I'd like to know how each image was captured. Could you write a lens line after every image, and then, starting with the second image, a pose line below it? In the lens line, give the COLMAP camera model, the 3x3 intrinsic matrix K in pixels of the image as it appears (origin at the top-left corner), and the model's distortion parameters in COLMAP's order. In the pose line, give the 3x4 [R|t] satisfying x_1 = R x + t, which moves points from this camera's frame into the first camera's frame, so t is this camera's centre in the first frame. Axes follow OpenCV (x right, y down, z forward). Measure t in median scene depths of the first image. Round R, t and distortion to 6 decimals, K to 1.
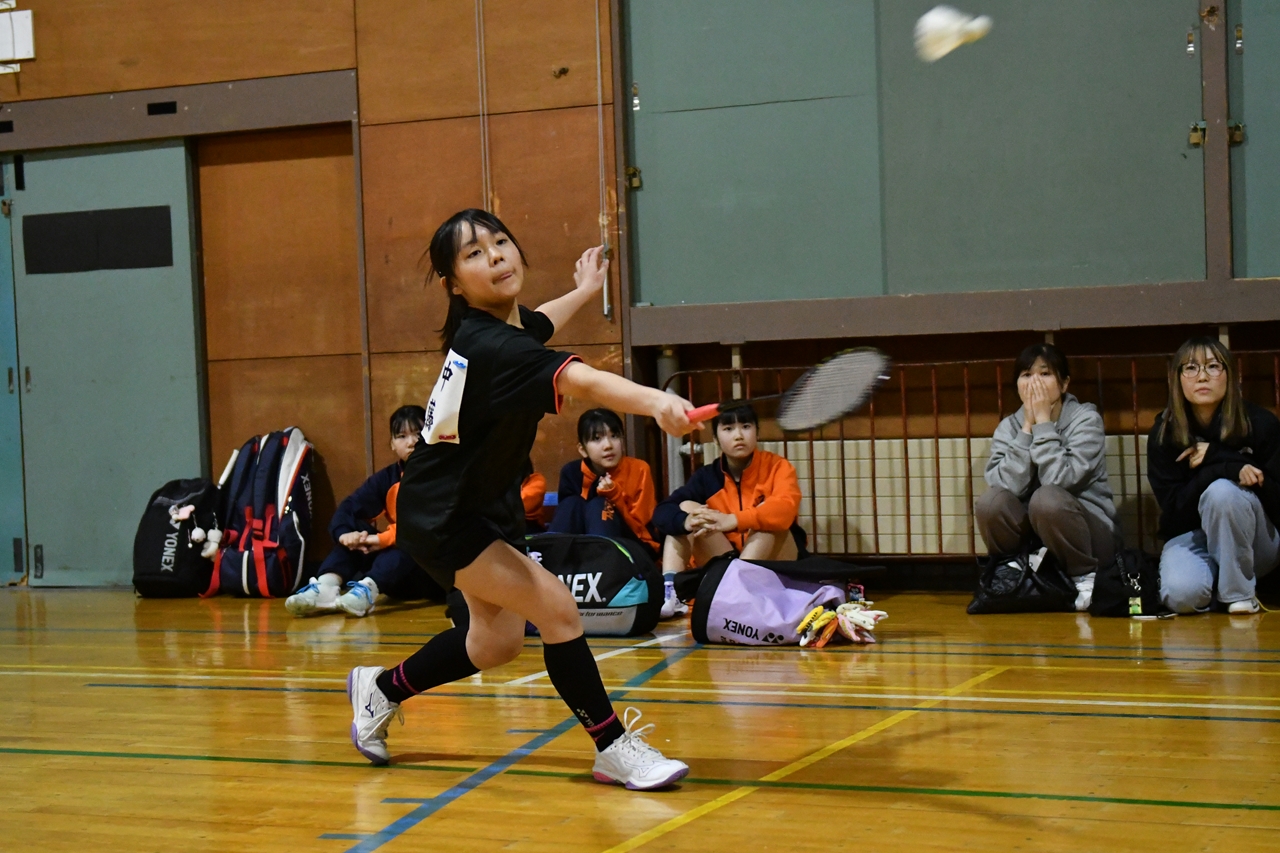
lens RADIAL K [[2378.7, 0, 640.1], [0, 2378.7, 430.7], [0, 0, 1]] dist [0.109720, 0.000000]
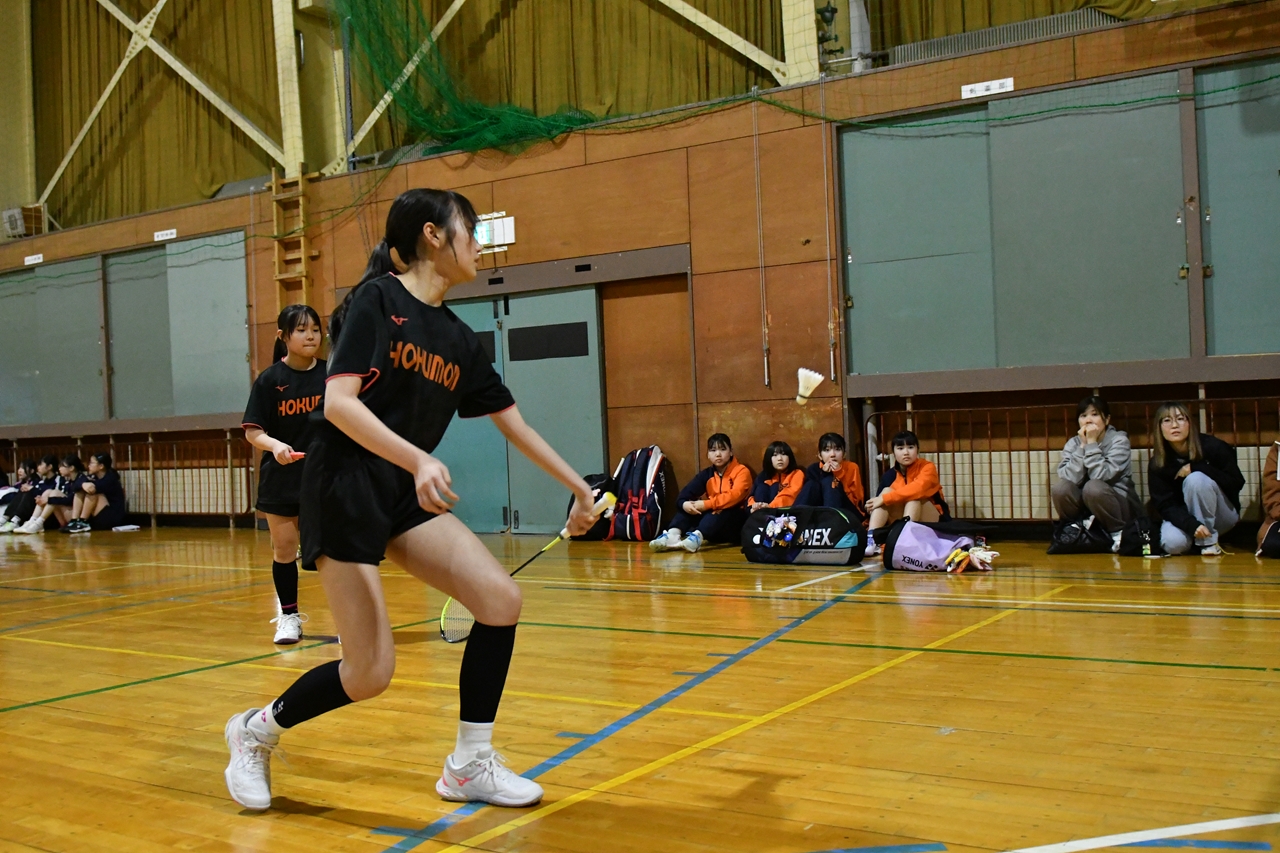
lens RADIAL K [[1362.6, 0, 633.5], [0, 1362.6, 422.4], [0, 0, 1]] dist [-0.048204, 0.000000]
pose [[0.987302, -0.003746, -0.158809, -0.000187], [0.000866, 0.999834, -0.018199, 0.000172], [0.158851, 0.017830, 0.987142, -0.003115]]
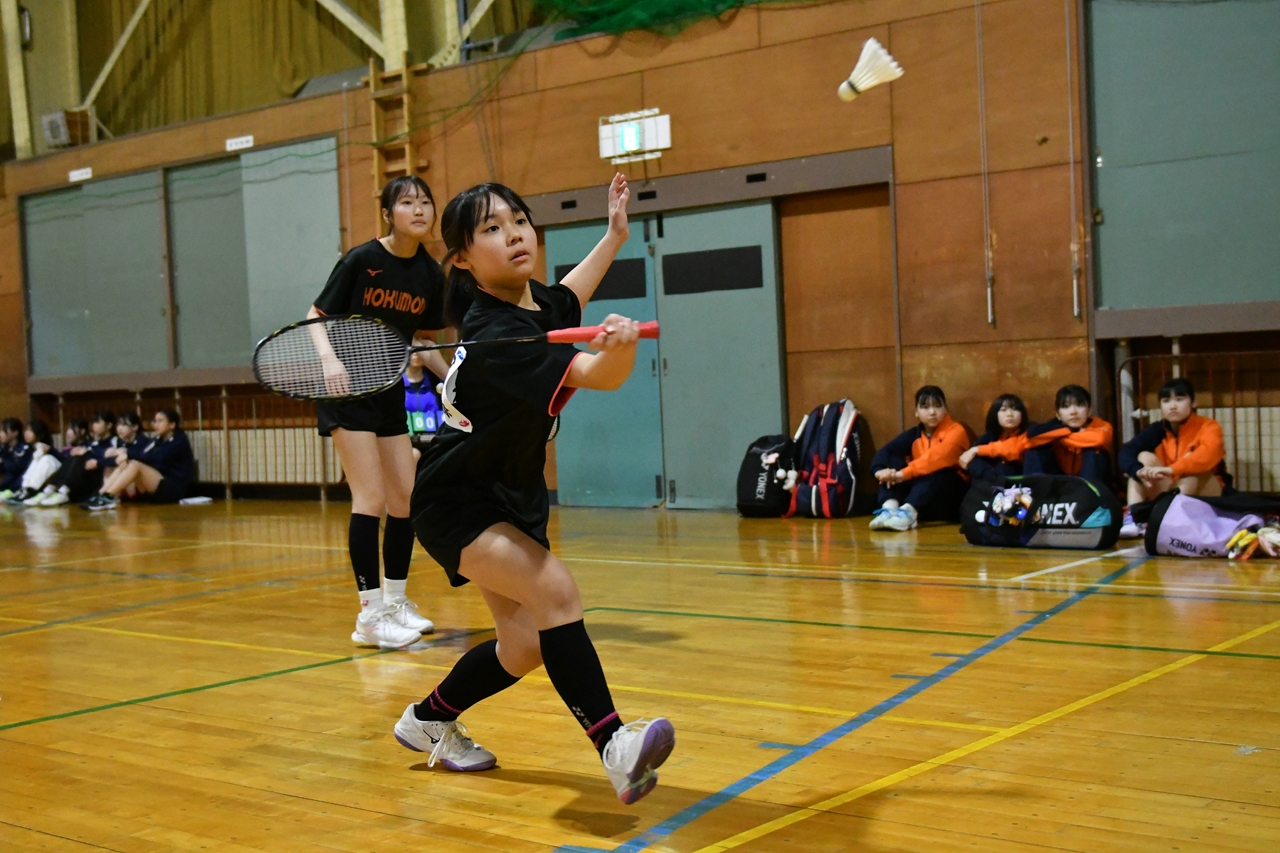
lens RADIAL K [[1699.3, 0, 645.4], [0, 1699.3, 419.4], [0, 0, 1]] dist [0.000224, 0.000000]
pose [[0.966918, 0.001512, -0.255084, -0.004004], [0.000987, 0.999953, 0.009670, 0.000927], [0.255086, -0.009601, 0.966871, -0.009320]]
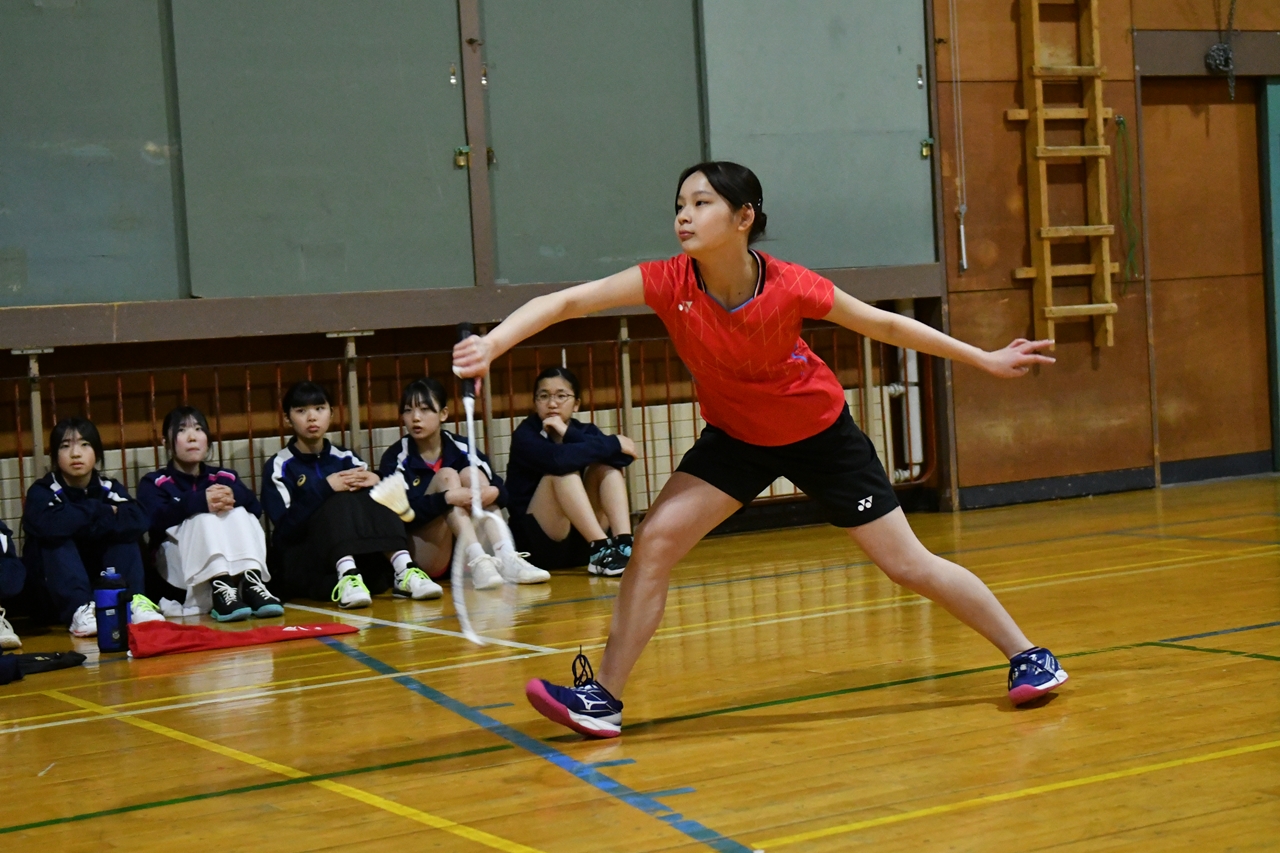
lens RADIAL K [[2378.7, 0, 632.0], [0, 2378.7, 421.4], [0, 0, 1]] dist [0.109720, 0.000000]
pose [[0.547500, -0.027536, 0.836353, -3.911520], [0.064002, 0.997909, -0.009043, 0.096215], [-0.834355, 0.058479, 0.548117, 1.881203]]
